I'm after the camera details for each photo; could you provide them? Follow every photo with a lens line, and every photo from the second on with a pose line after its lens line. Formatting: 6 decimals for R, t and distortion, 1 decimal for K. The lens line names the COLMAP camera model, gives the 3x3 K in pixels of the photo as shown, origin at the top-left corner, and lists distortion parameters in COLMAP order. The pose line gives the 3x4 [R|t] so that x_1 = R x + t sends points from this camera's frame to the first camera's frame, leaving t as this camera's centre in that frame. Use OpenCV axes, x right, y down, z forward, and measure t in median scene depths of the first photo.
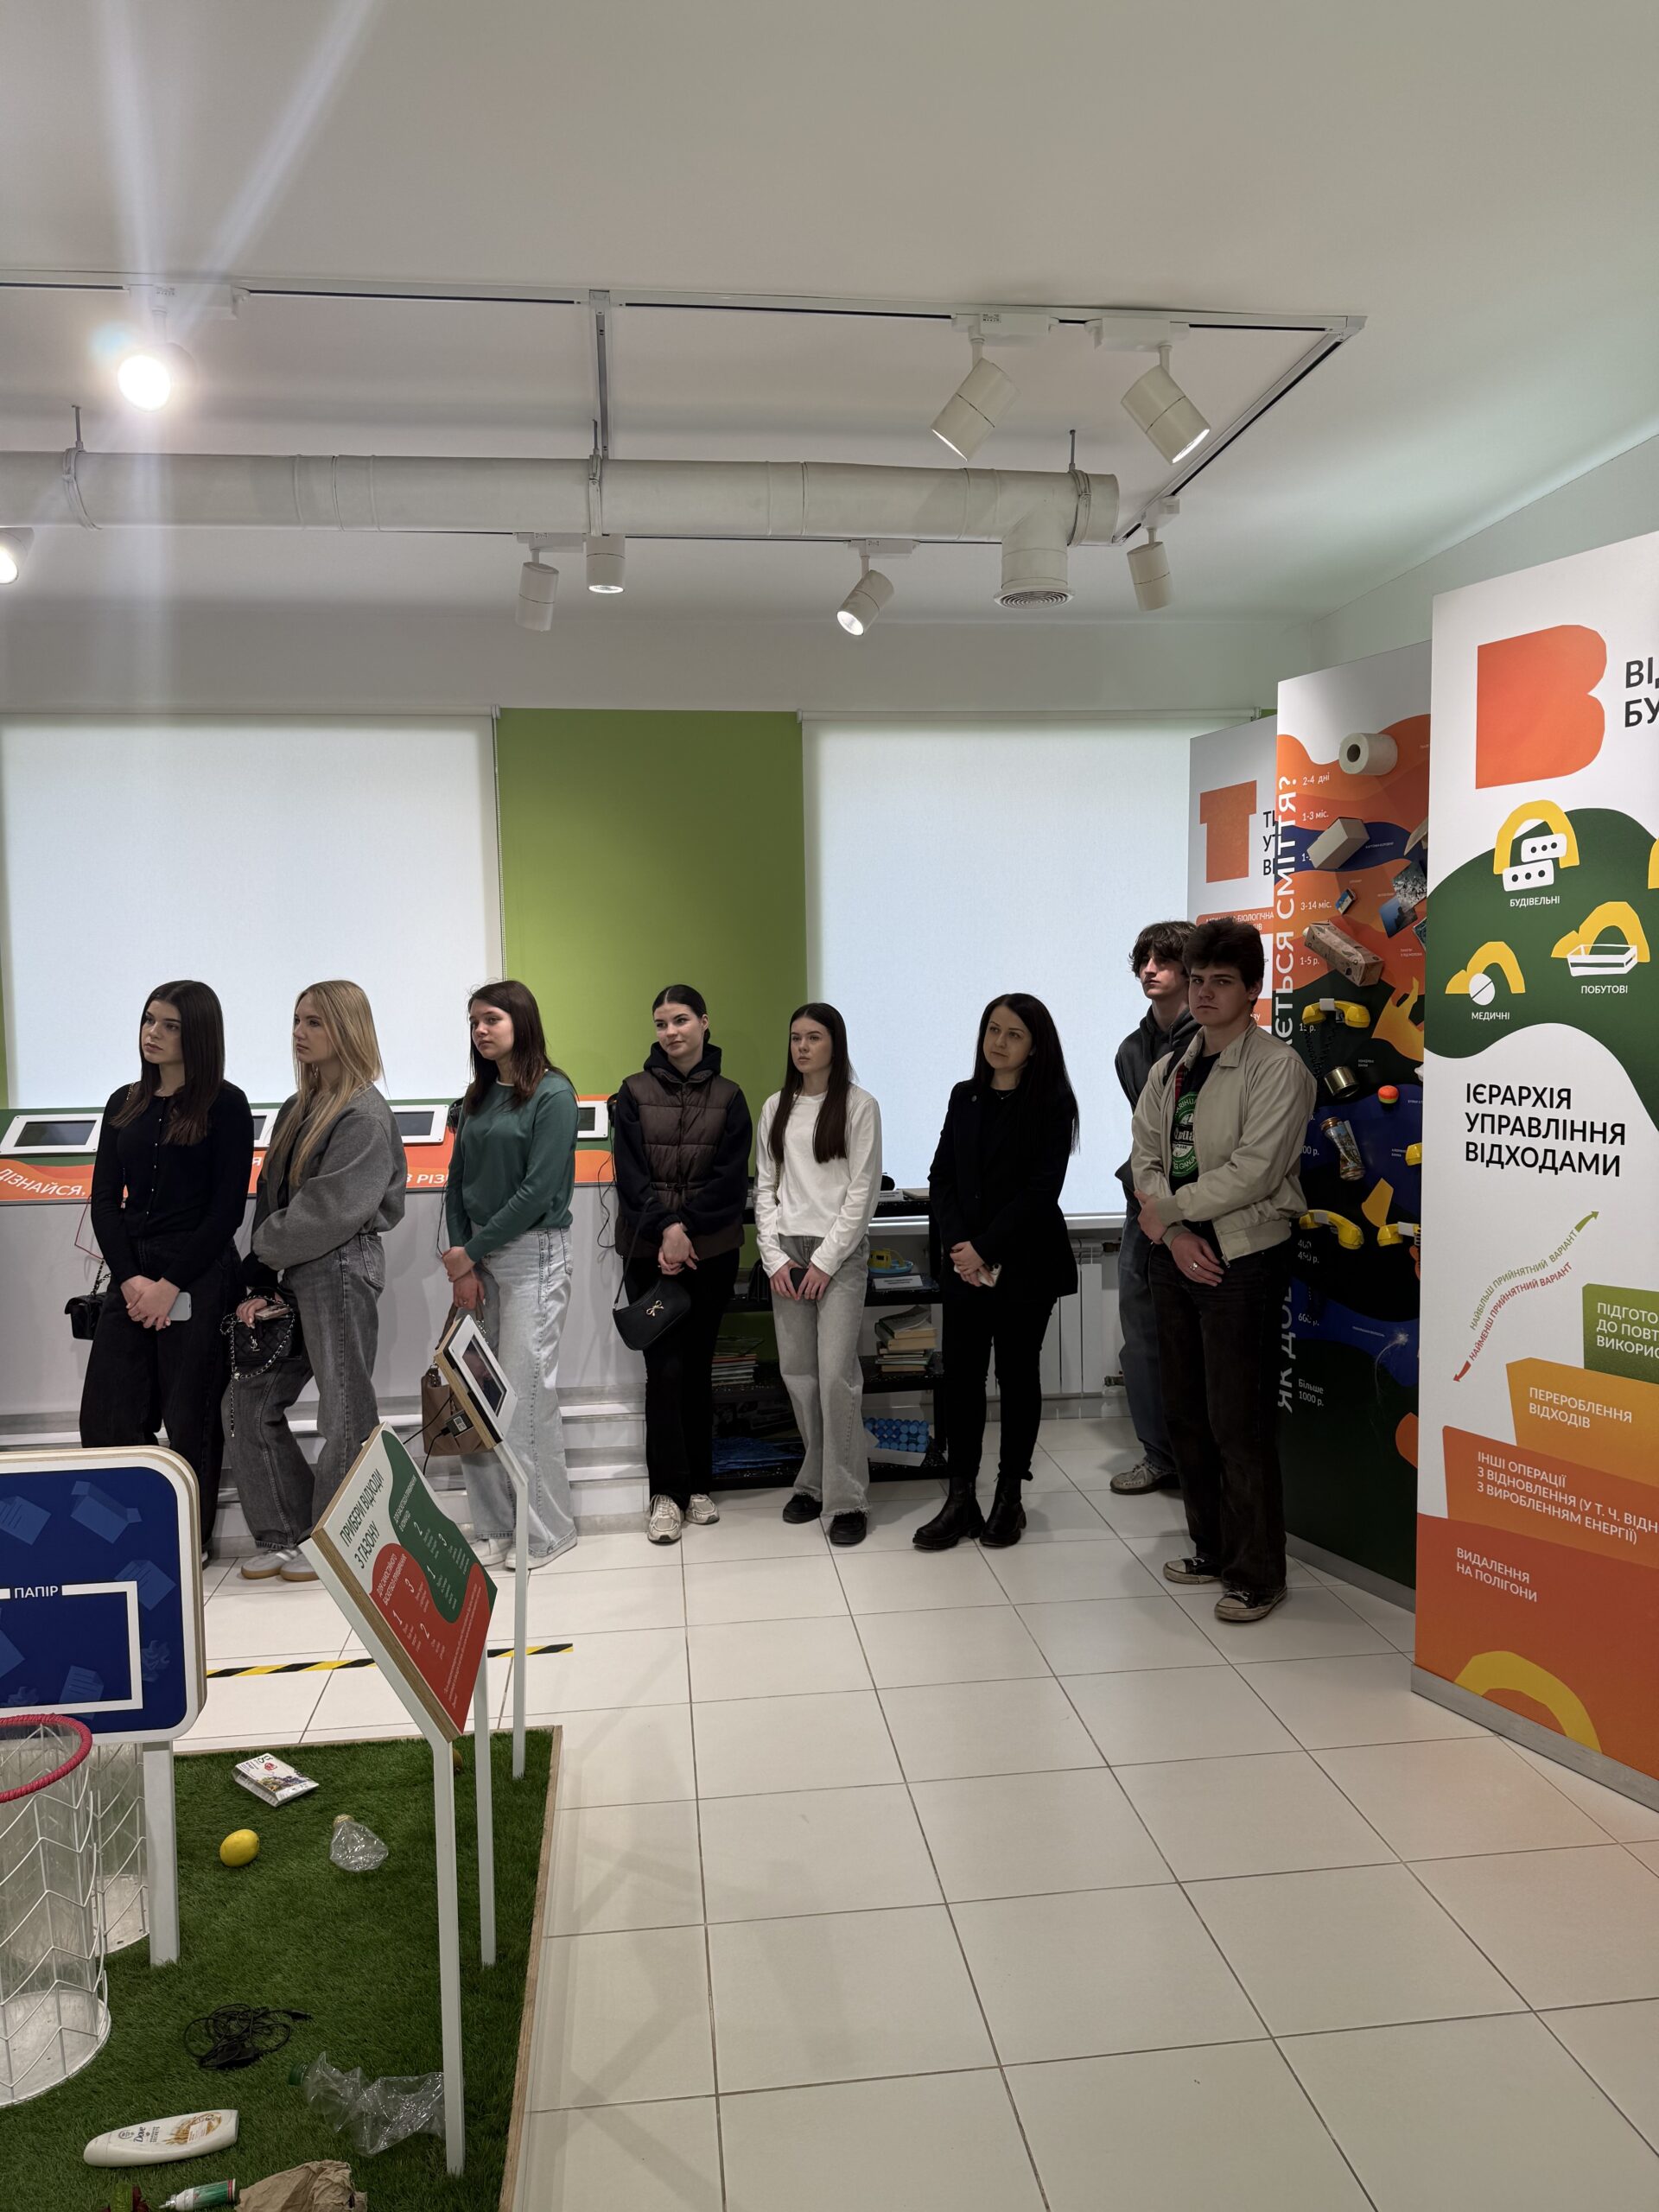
lens RADIAL K [[1603.6, 0, 827.1], [0, 1603.6, 1106.9], [0, 0, 1]] dist [-0.009167, -0.000533]
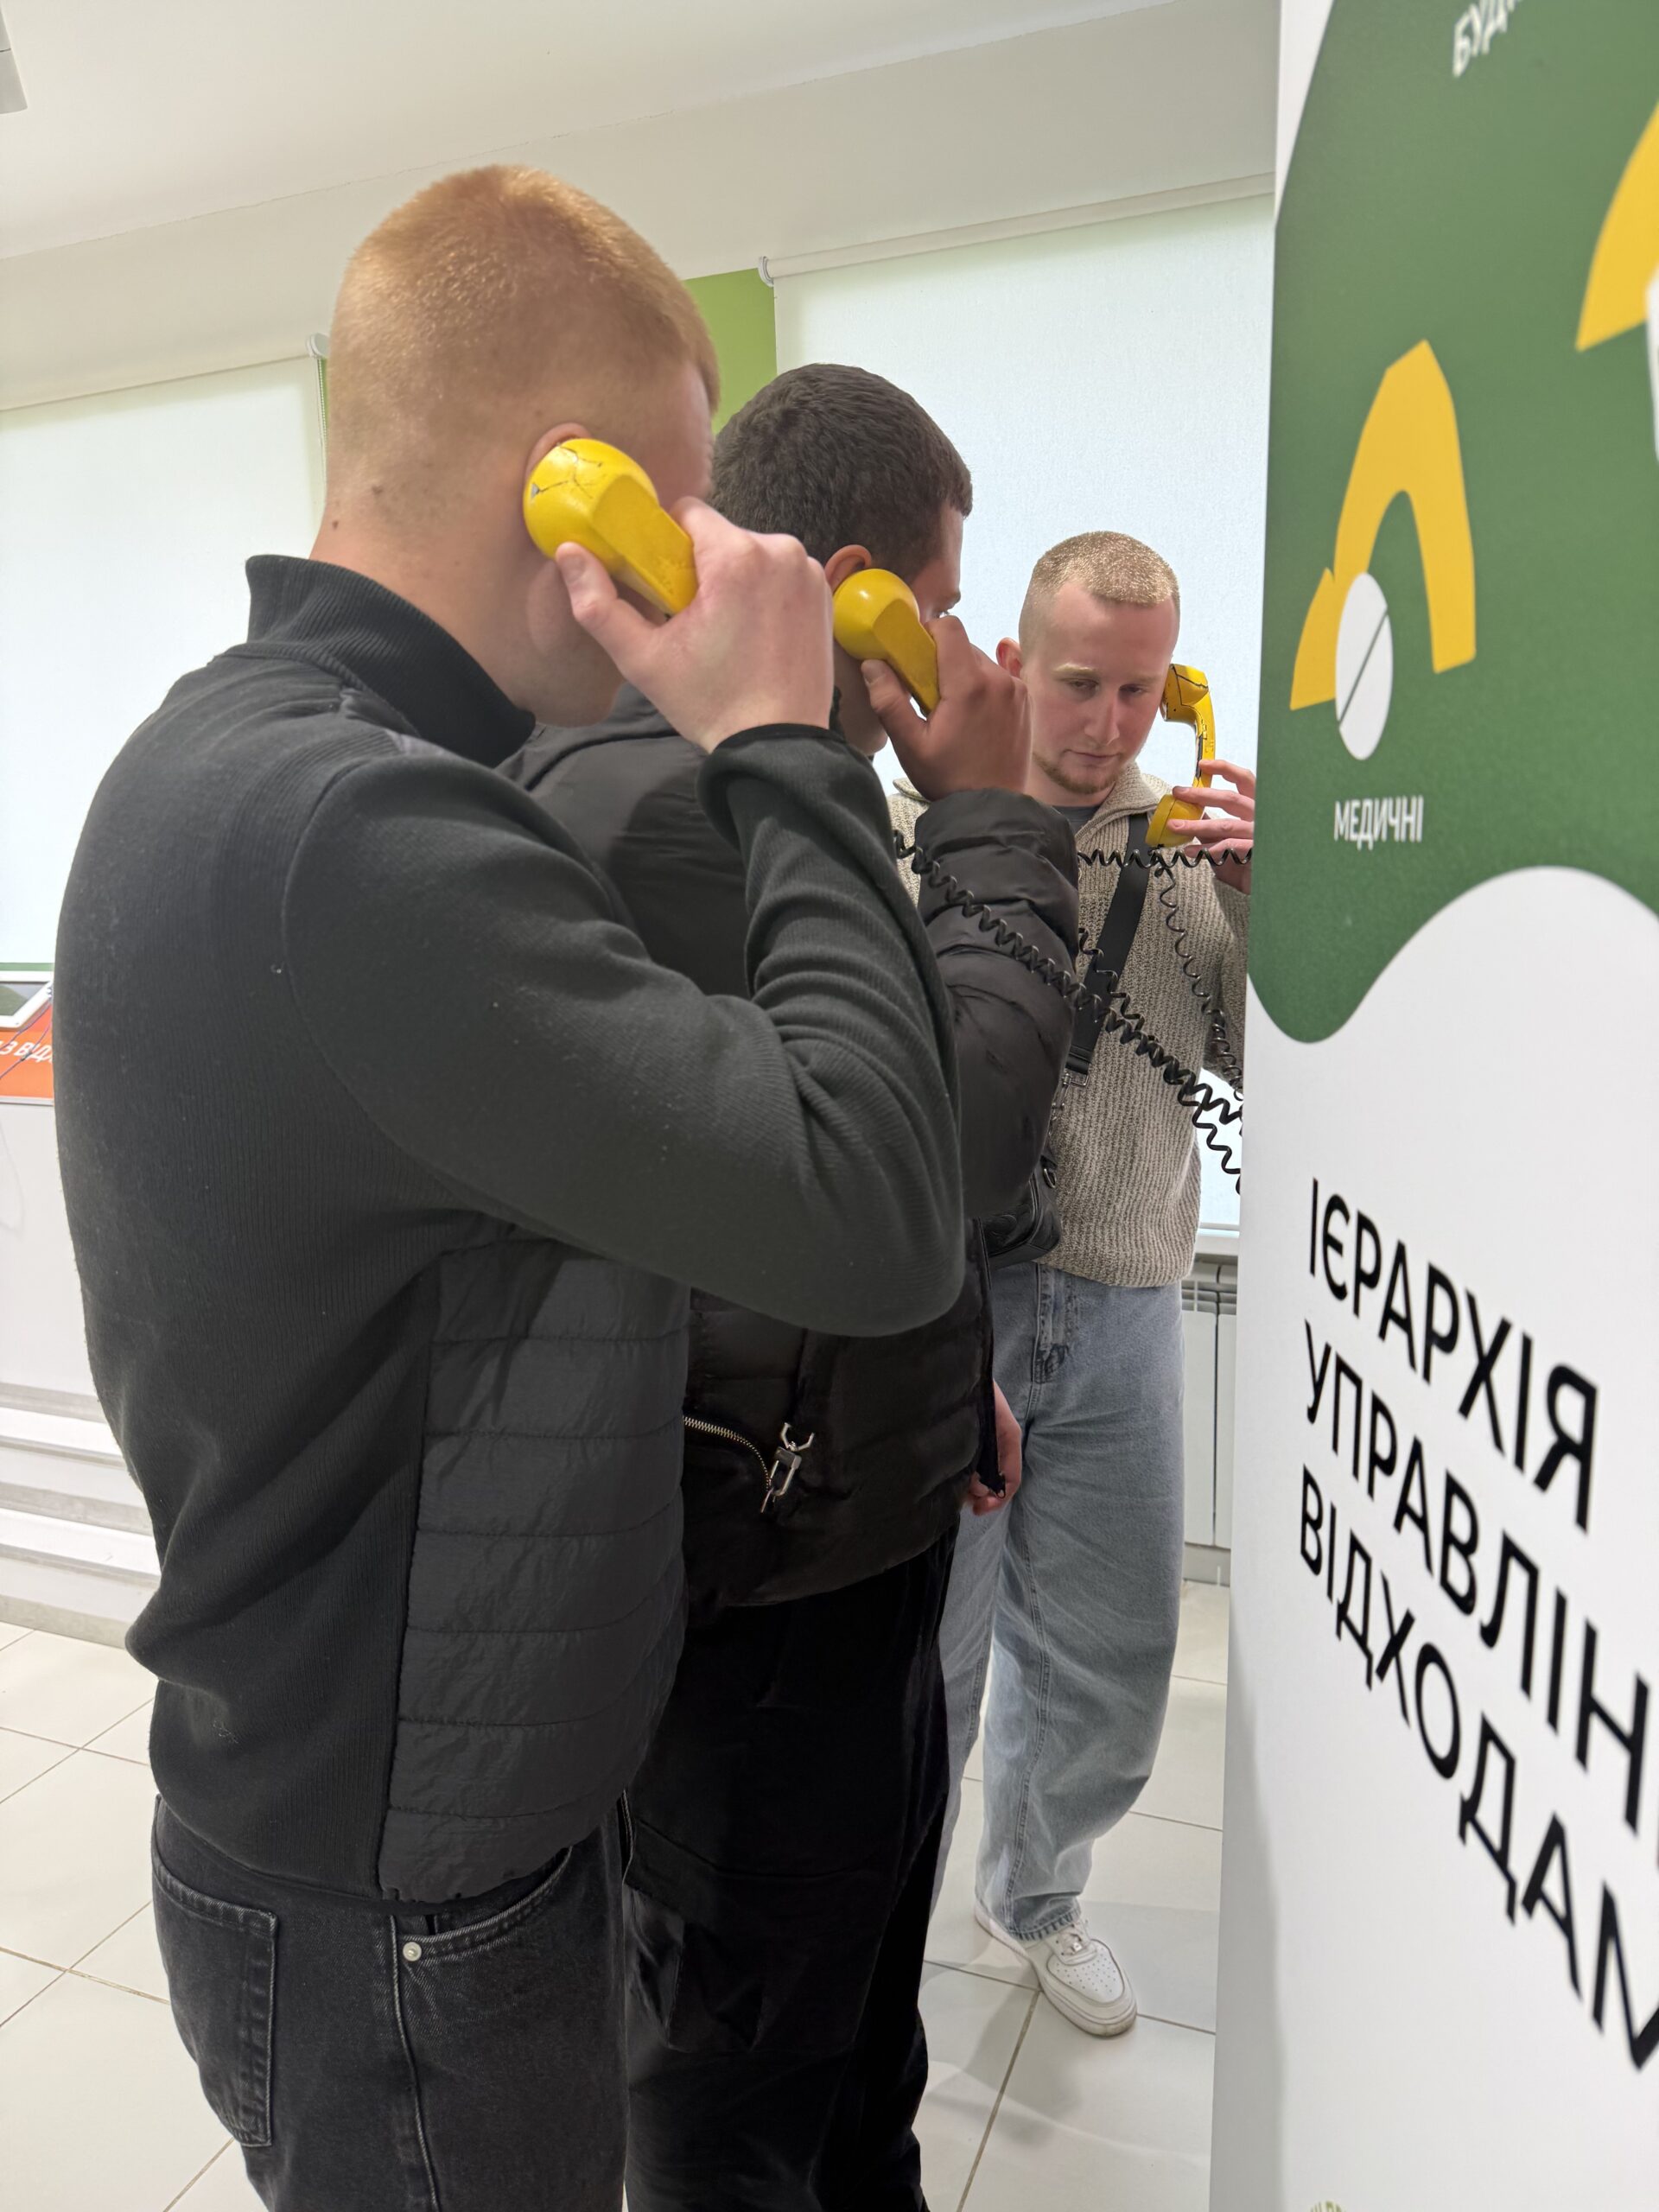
lens RADIAL K [[1603.6, 0, 831.8], [0, 1603.6, 1113.6], [0, 0, 1]] dist [-0.009167, -0.000533]
pose [[0.869975, 0.069930, -0.488112, 0.442852], [-0.010294, 0.992253, 0.123809, -0.045537], [0.492988, -0.102686, 0.863955, 0.805290]]
